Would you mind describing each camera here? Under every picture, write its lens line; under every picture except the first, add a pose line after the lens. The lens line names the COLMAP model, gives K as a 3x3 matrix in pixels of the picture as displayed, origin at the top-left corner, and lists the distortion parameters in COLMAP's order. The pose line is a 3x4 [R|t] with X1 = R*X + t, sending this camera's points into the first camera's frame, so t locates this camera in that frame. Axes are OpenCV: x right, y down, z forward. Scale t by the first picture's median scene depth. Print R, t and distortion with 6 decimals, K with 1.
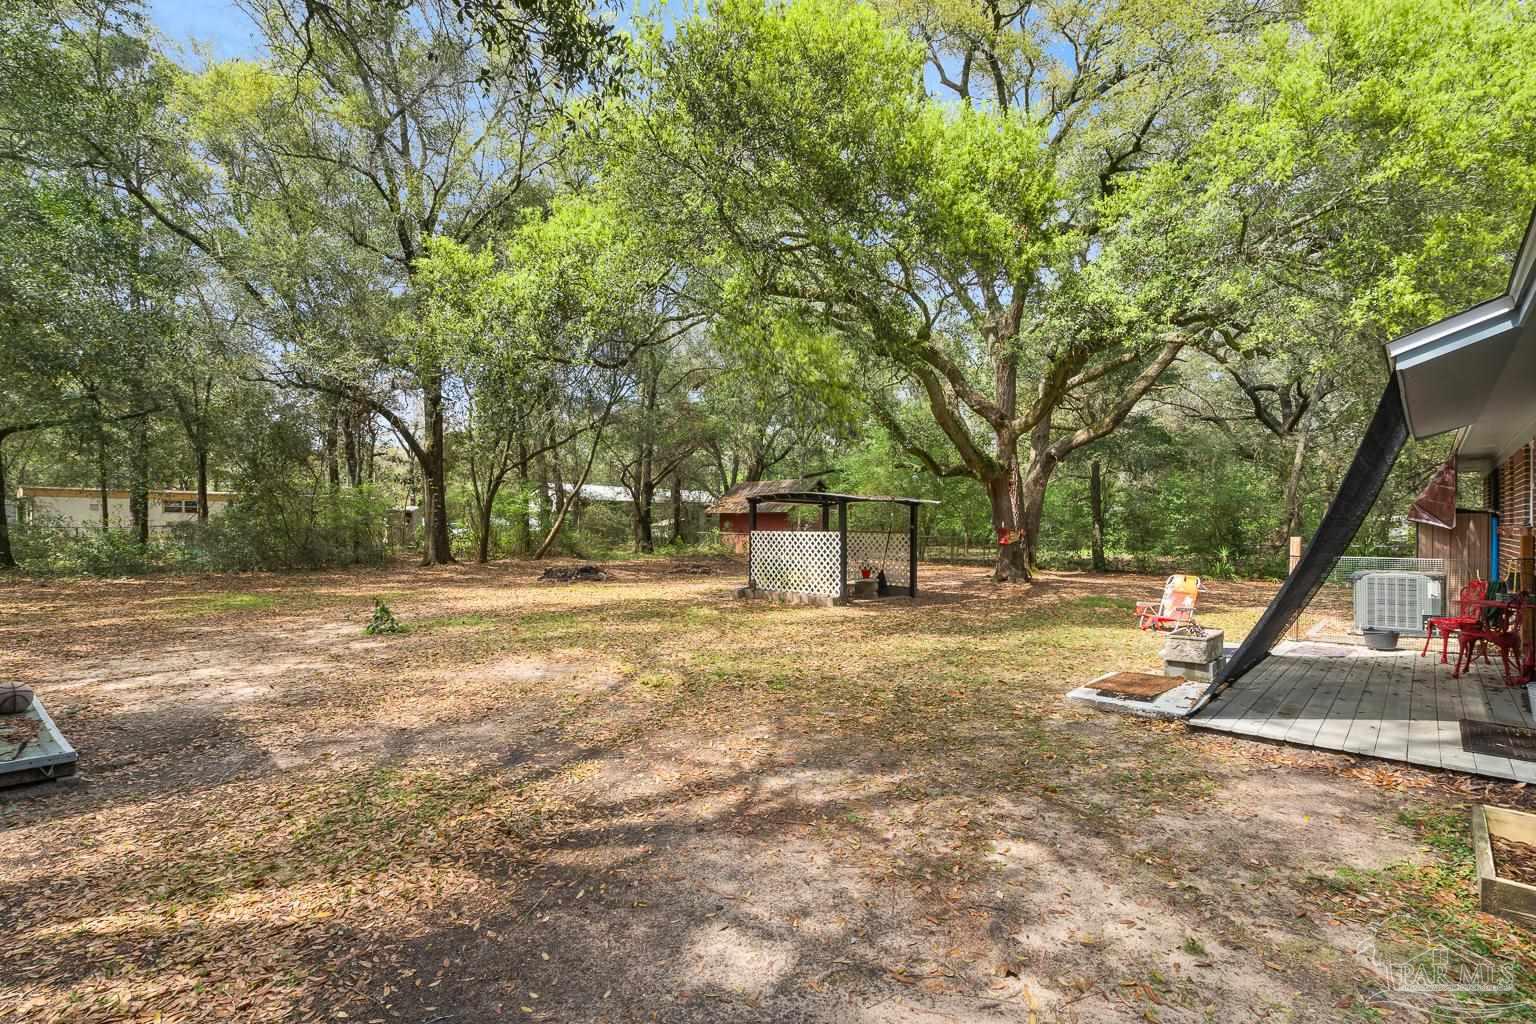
lens RADIAL K [[718.9, 0, 762.9], [0, 718.9, 482.6], [0, 0, 1]] dist [0.000215, 0.000779]
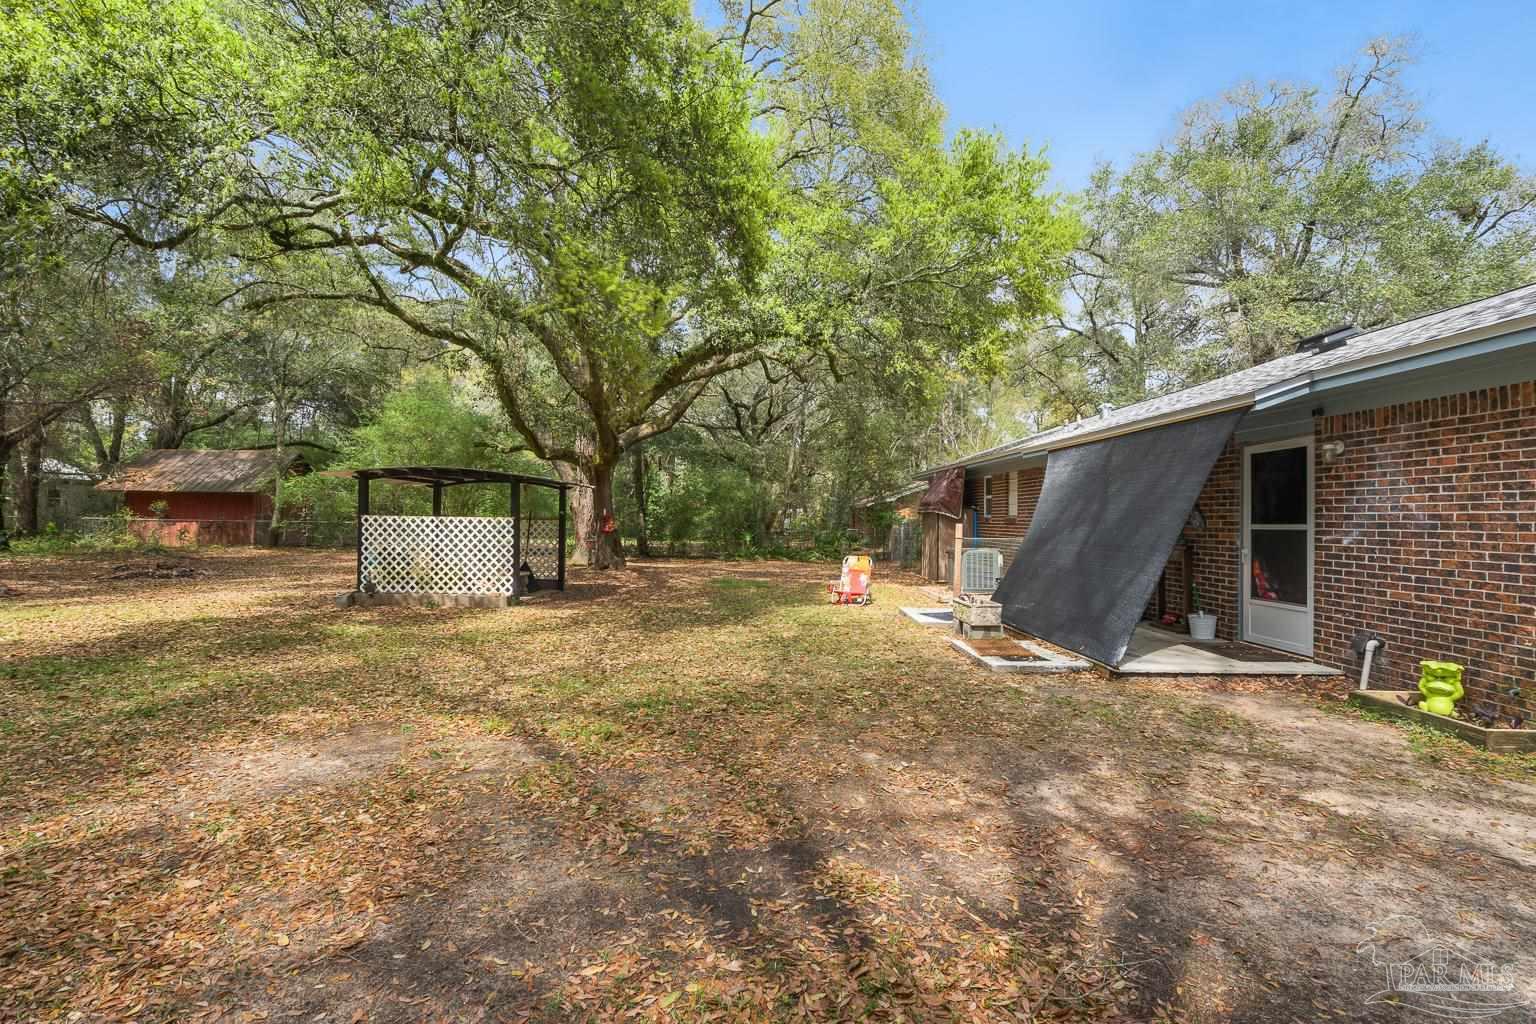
lens RADIAL K [[703.3, 0, 768.0], [0, 703.3, 512.0], [0, 0, 1]] dist [-0.002441, 0.000003]
pose [[0.704727, 0.016237, 0.709293, -0.695806], [-0.054960, 0.997983, 0.031761, 0.054893], [-0.707347, -0.061366, 0.704198, 0.588760]]
